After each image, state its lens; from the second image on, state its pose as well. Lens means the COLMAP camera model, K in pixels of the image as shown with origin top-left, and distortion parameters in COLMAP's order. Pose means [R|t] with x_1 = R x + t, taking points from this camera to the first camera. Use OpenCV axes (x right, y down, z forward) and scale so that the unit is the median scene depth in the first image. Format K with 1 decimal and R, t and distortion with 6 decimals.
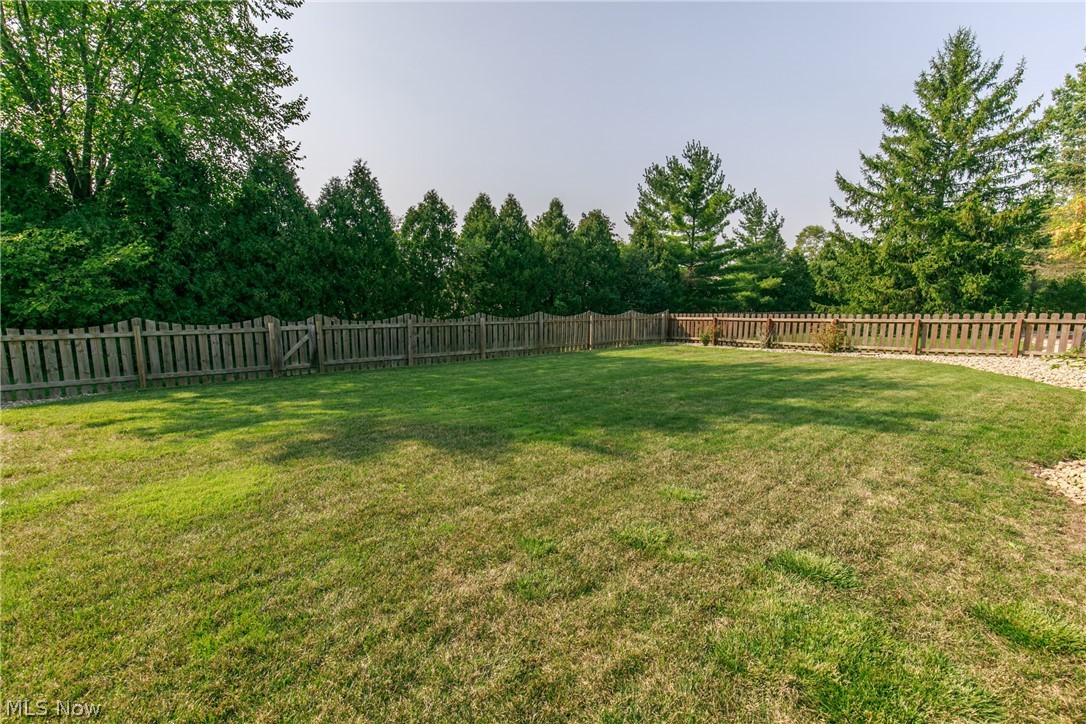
lens RADIAL K [[488.3, 0, 543.1], [0, 488.3, 363.6], [0, 0, 1]] dist [0.011586, -0.002926]
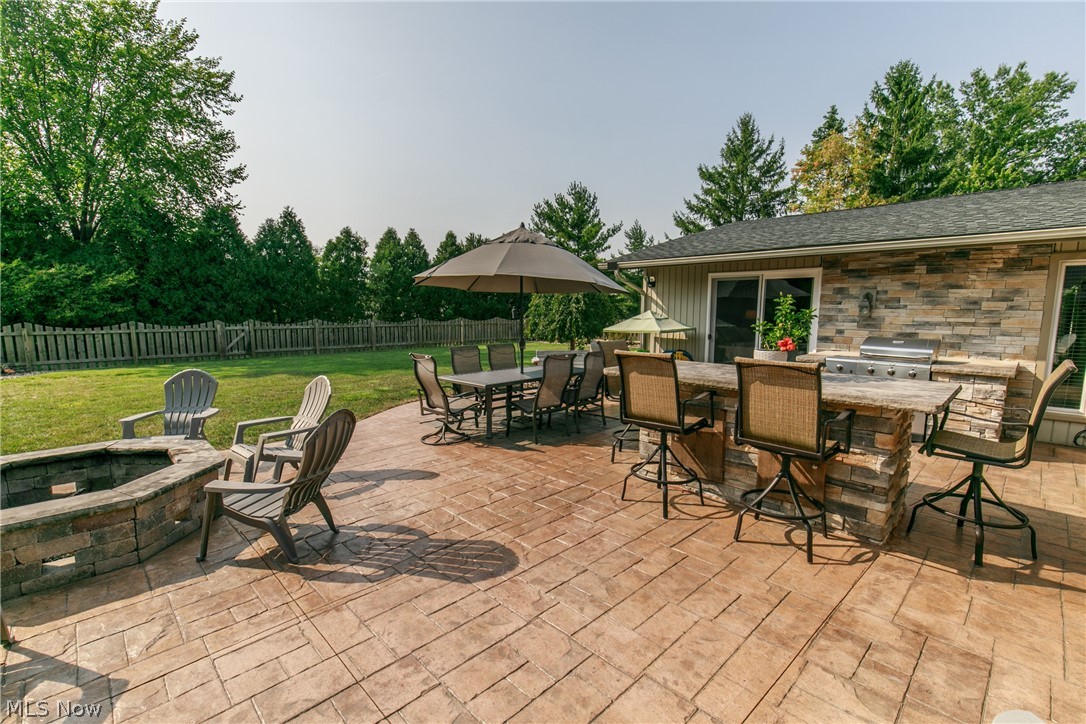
lens RADIAL K [[488.3, 0, 543.1], [0, 488.3, 364.0], [0, 0, 1]] dist [0.011586, -0.002926]
pose [[0.997077, -0.006996, 0.076084, 0.282065], [0.008131, 0.999860, -0.014617, 0.057939], [-0.075972, 0.015193, 0.996994, -0.504574]]
